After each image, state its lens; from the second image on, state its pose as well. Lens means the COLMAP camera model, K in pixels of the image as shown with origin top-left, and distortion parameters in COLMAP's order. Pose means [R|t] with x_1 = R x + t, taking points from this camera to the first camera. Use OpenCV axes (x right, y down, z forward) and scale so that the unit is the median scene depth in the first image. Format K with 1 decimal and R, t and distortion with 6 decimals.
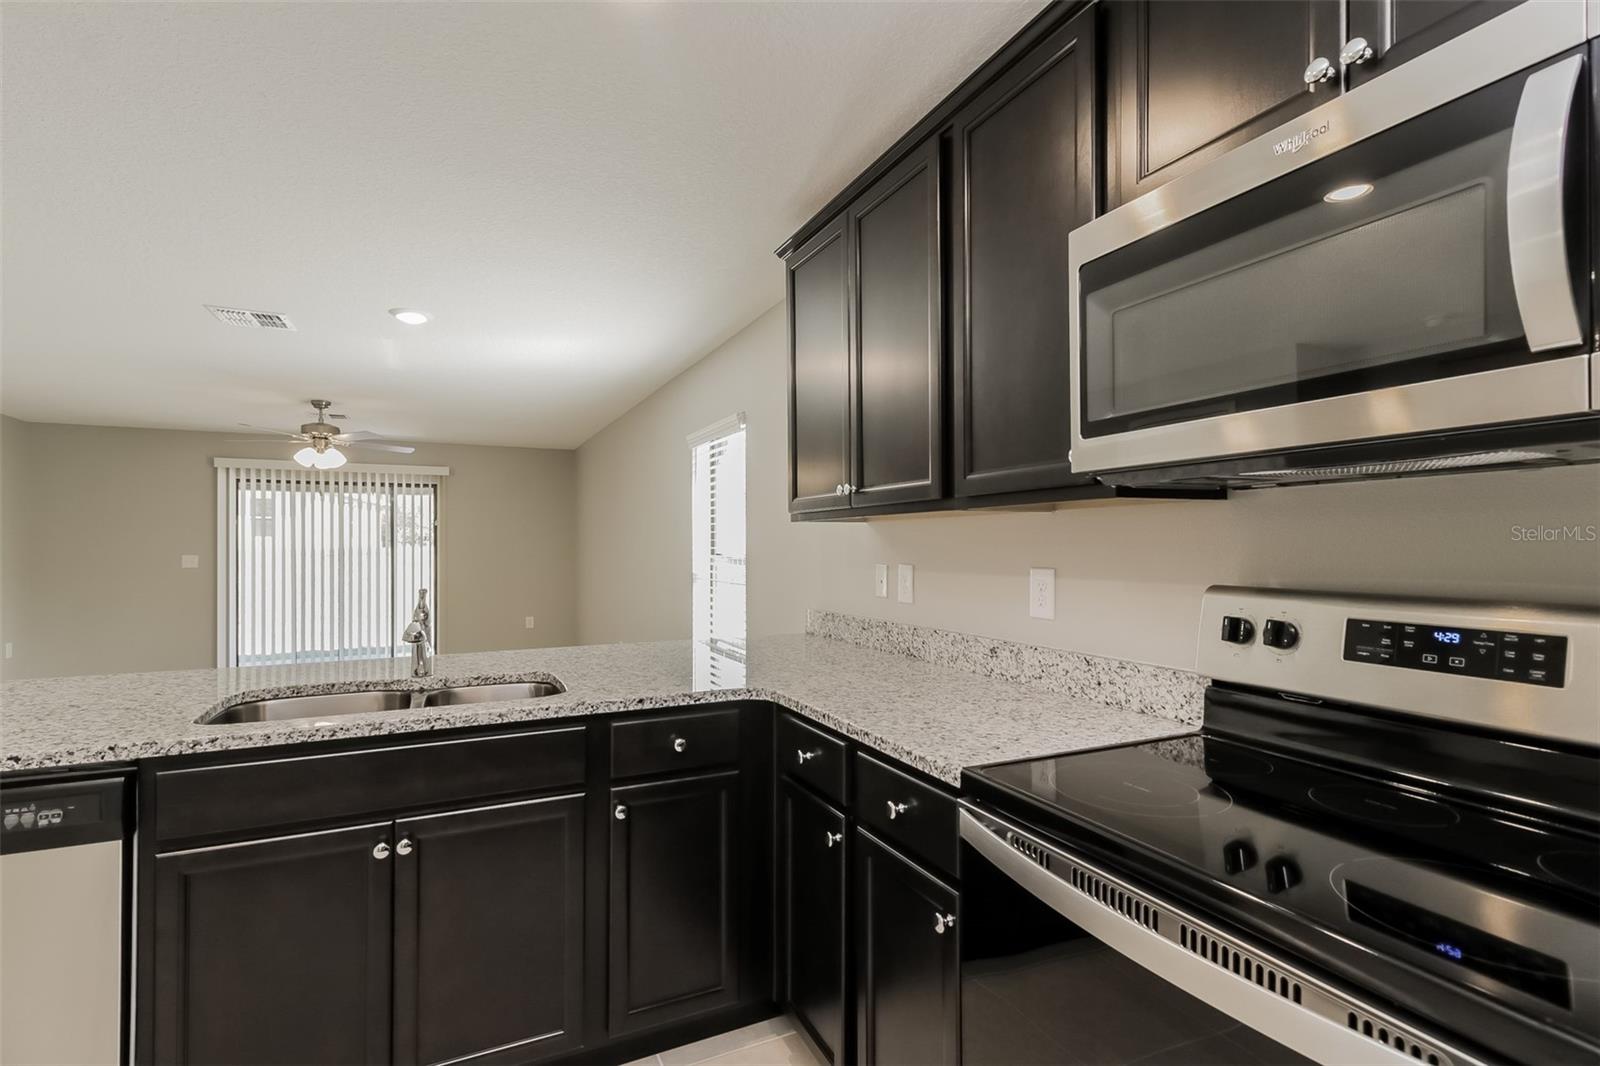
lens RADIAL K [[764.4, 0, 797.3], [0, 764.4, 544.7], [0, 0, 1]] dist [0.001737, 0.000255]
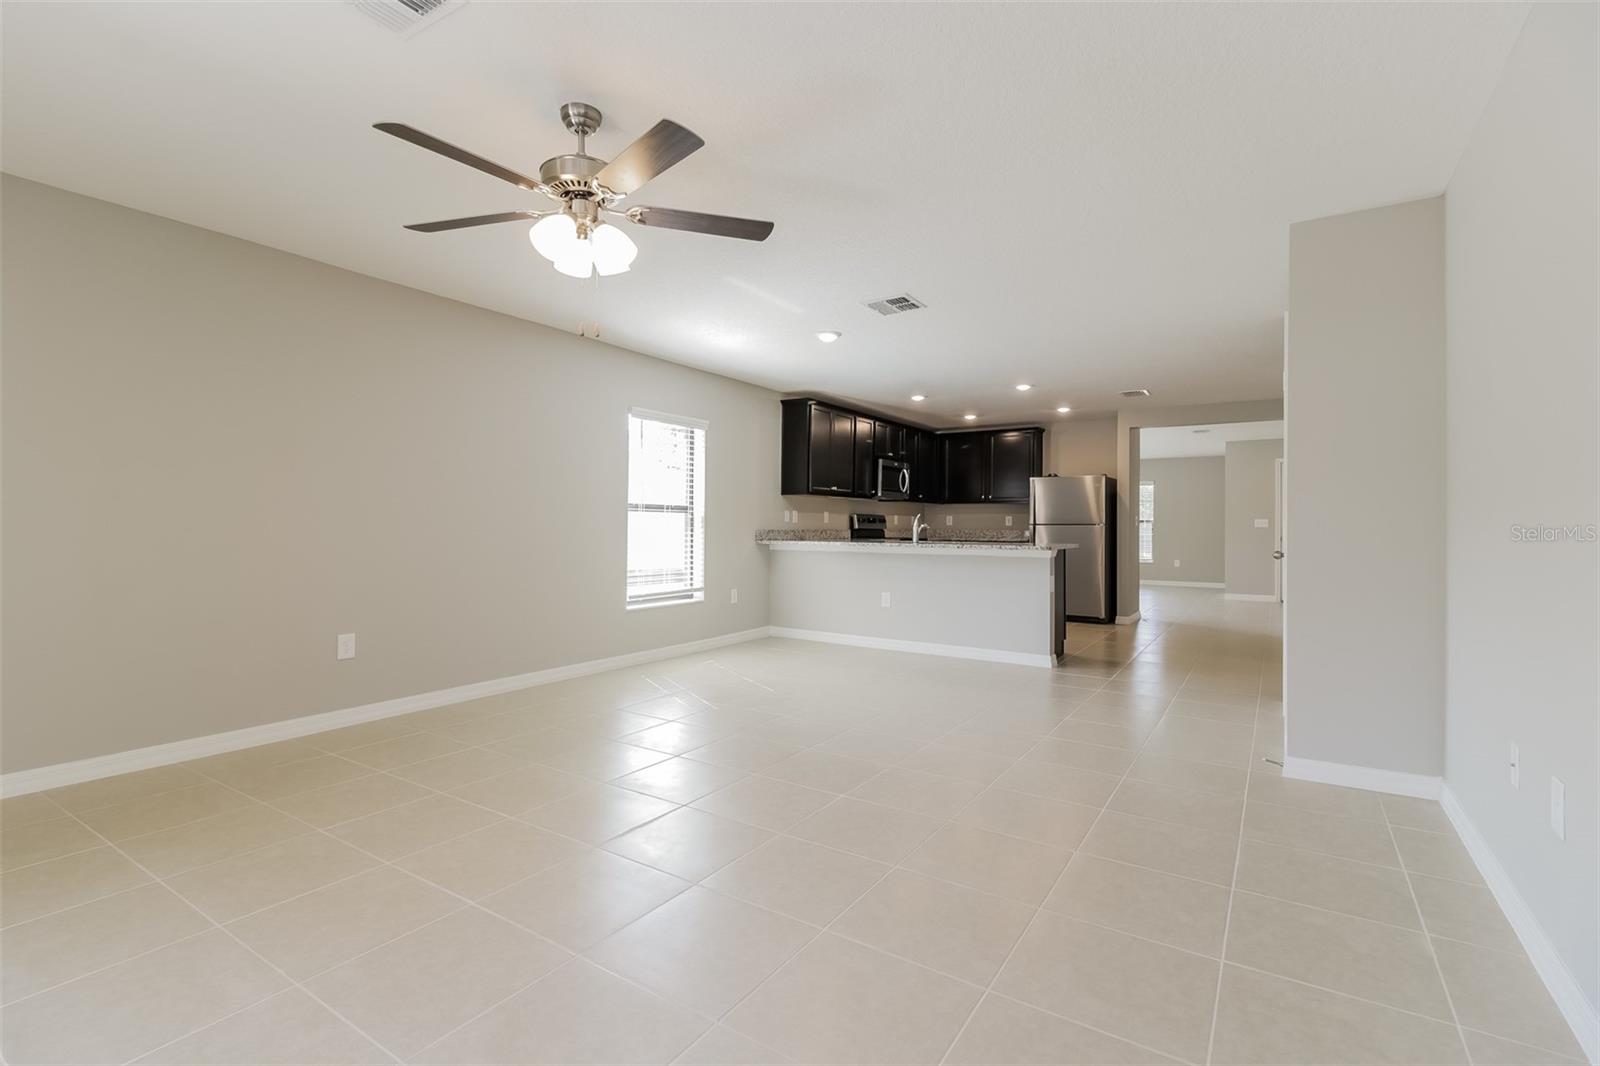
lens RADIAL K [[746.2, 0, 800.0], [0, 746.2, 533.0], [0, 0, 1]] dist [-0.002032, -0.000228]
pose [[-0.528065, -0.000639, 0.849203, -3.723209], [-0.002156, 0.999998, -0.000588, 0.181167], [-0.849201, -0.002141, -0.528066, 3.910089]]
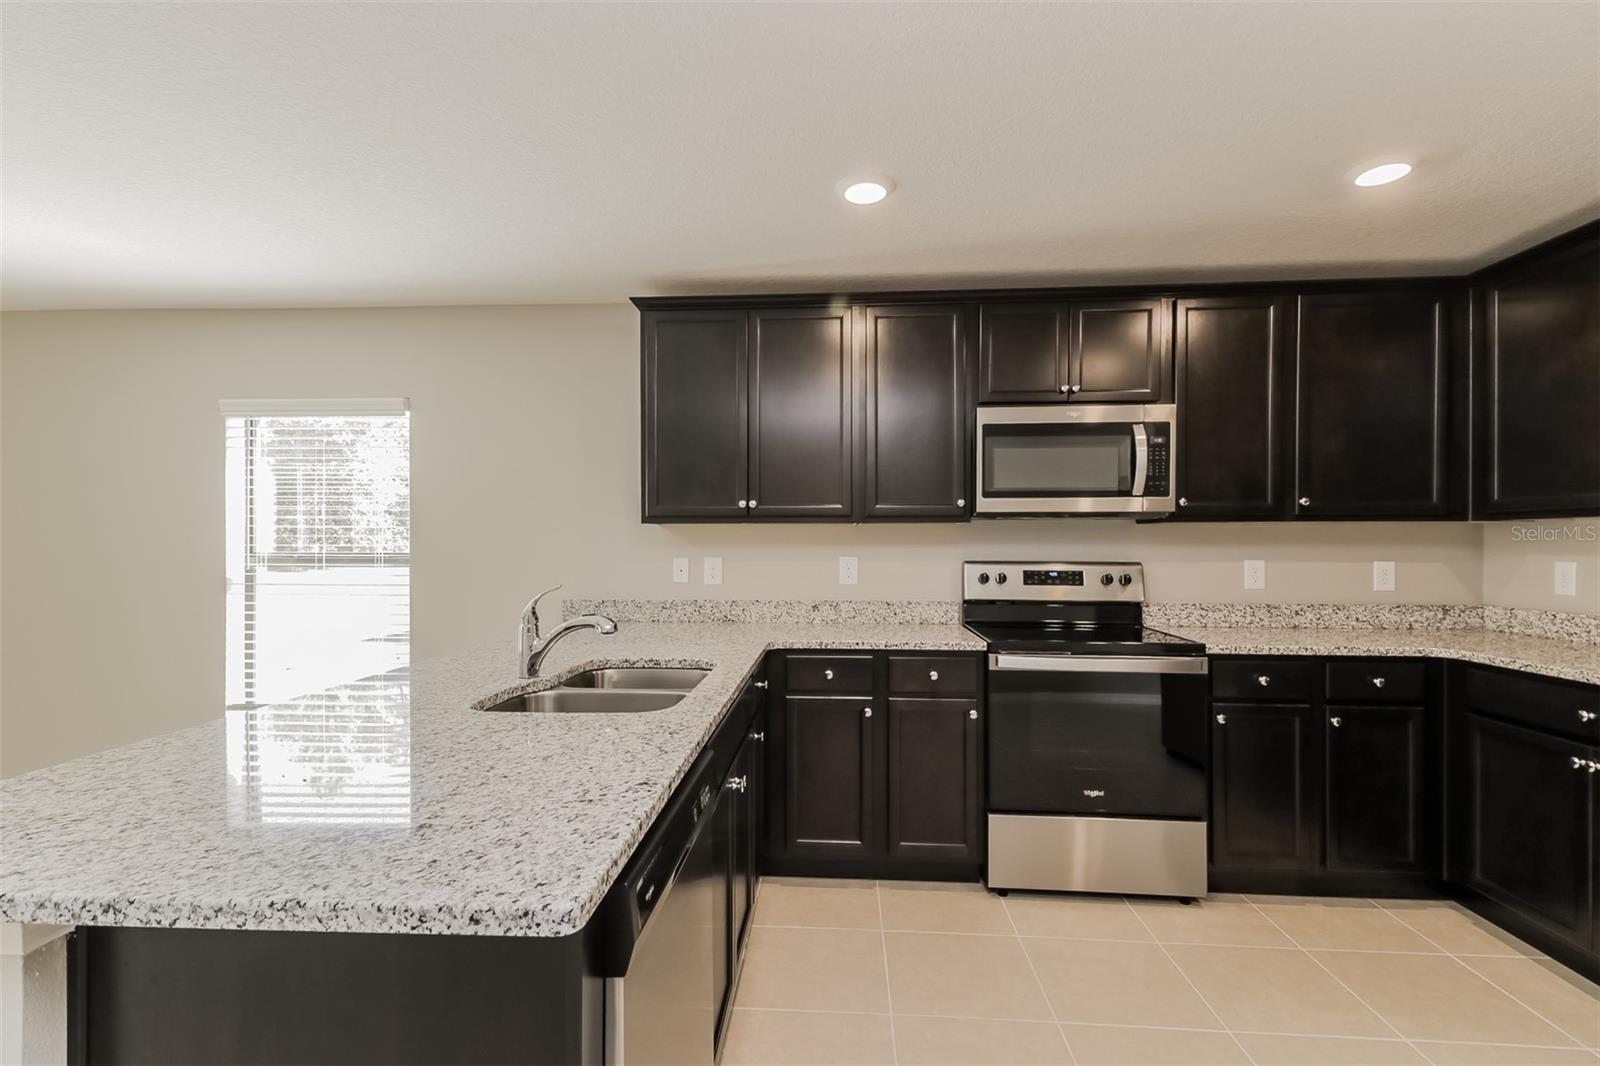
lens RADIAL K [[746.2, 0, 800.0], [0, 746.2, 533.0], [0, 0, 1]] dist [-0.002032, -0.000228]
pose [[0.465034, 0.016069, 0.885147, -1.500546], [-0.001767, 0.999850, -0.017223, 0.006985], [-0.885291, 0.006445, 0.464993, 0.340821]]
